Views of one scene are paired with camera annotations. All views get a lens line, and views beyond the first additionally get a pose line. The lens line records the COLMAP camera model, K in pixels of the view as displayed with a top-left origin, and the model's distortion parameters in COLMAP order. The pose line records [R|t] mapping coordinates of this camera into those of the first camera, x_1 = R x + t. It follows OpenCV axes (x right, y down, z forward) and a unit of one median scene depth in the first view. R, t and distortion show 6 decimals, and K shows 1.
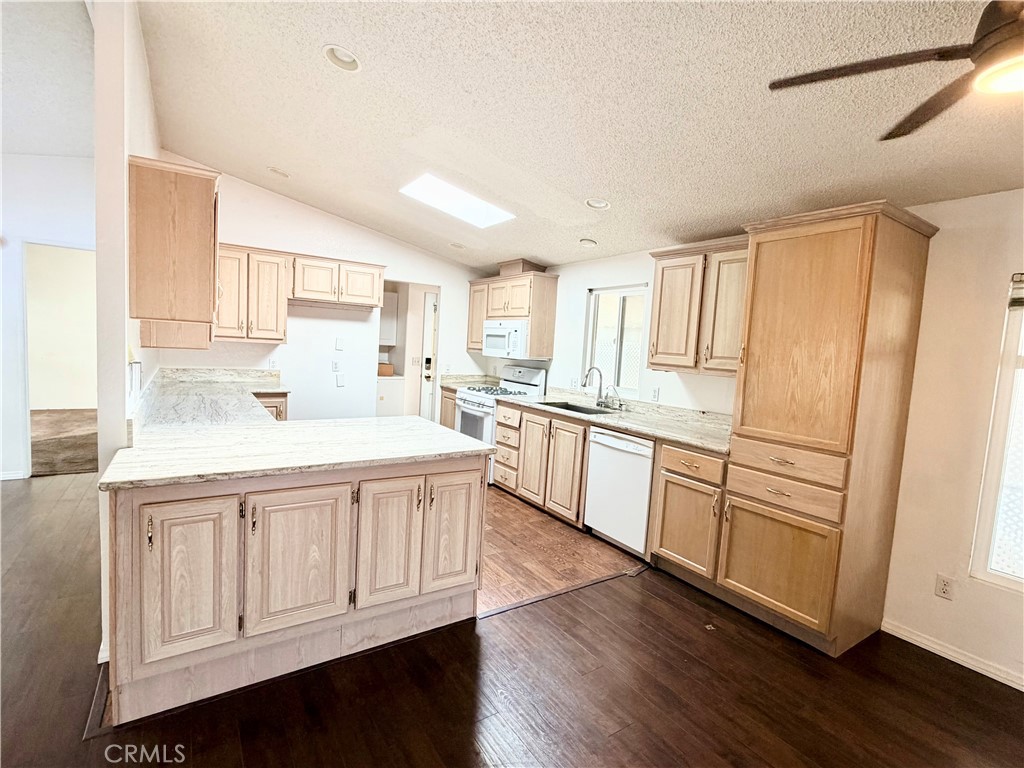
lens RADIAL K [[486.9, 0, 513.6], [0, 486.9, 382.6], [0, 0, 1]] dist [0.001480, -0.001486]
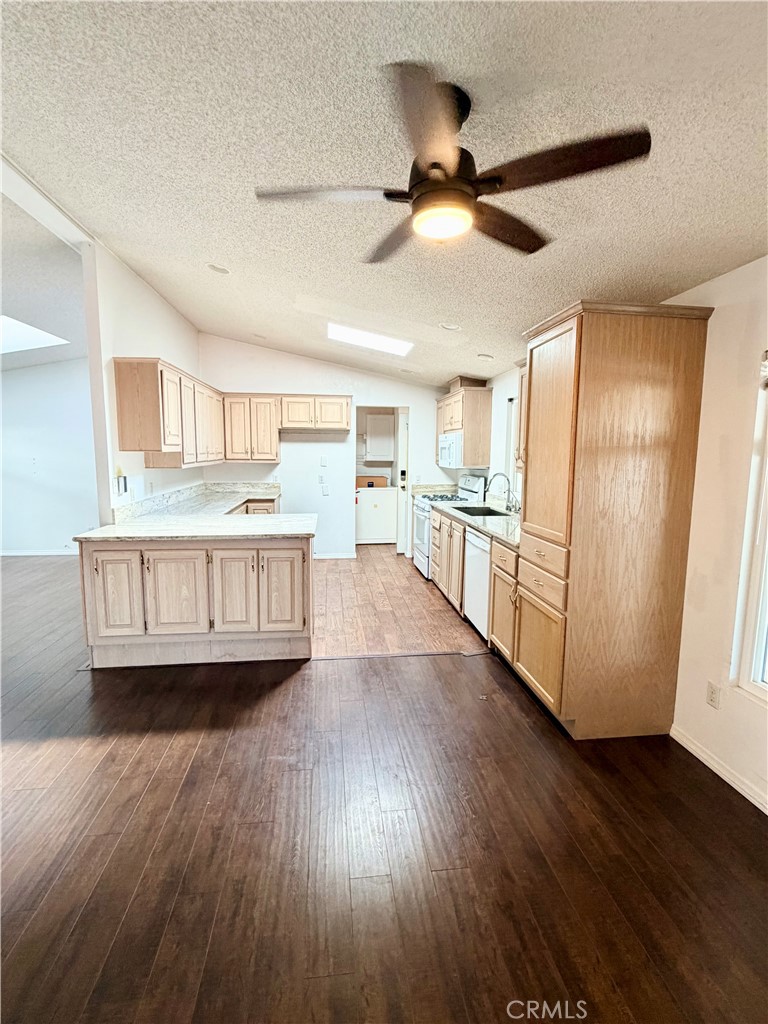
lens RADIAL K [[486.9, 0, 385.2], [0, 486.9, 510.8], [0, 0, 1]] dist [0.001480, -0.001486]
pose [[0.891873, 0.004664, -0.452263, 0.644523], [0.007053, 0.999682, 0.024219, 0.034339], [0.452232, -0.024791, 0.891556, -0.094570]]
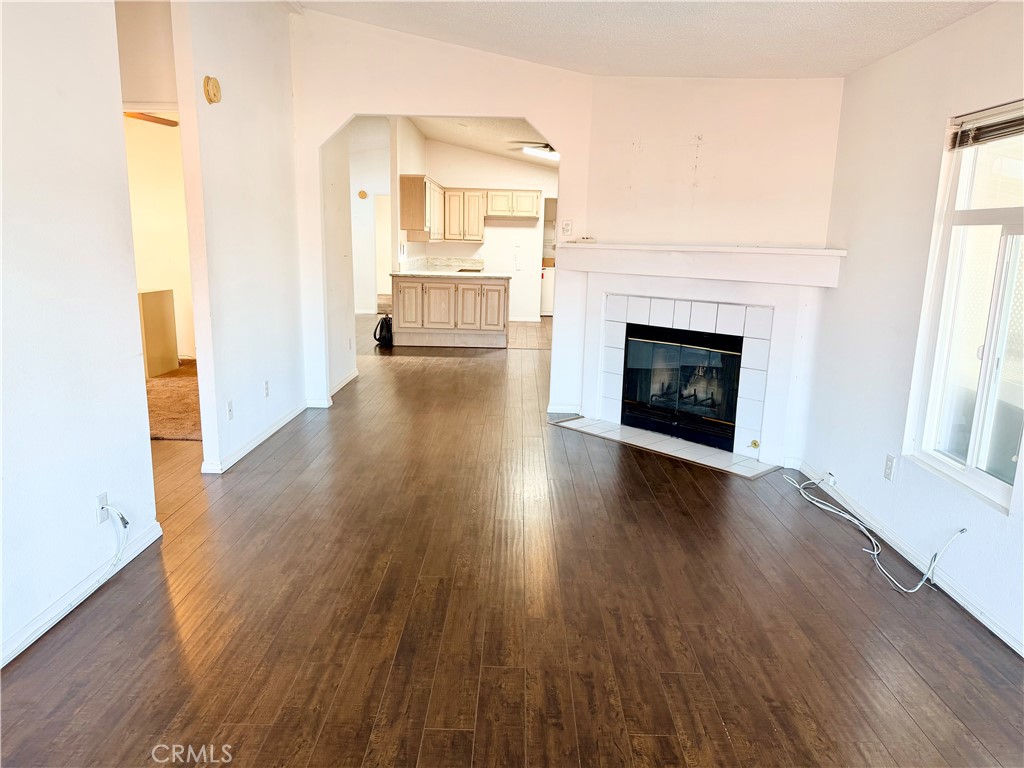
lens RADIAL K [[720.2, 0, 514.5], [0, 720.2, 393.4], [0, 0, 1]] dist [0.074314, -0.082932]
pose [[0.827086, 0.080110, -0.556336, 1.797965], [-0.023292, 0.993826, 0.108480, 0.280796], [0.561592, -0.076765, 0.823846, -1.800220]]
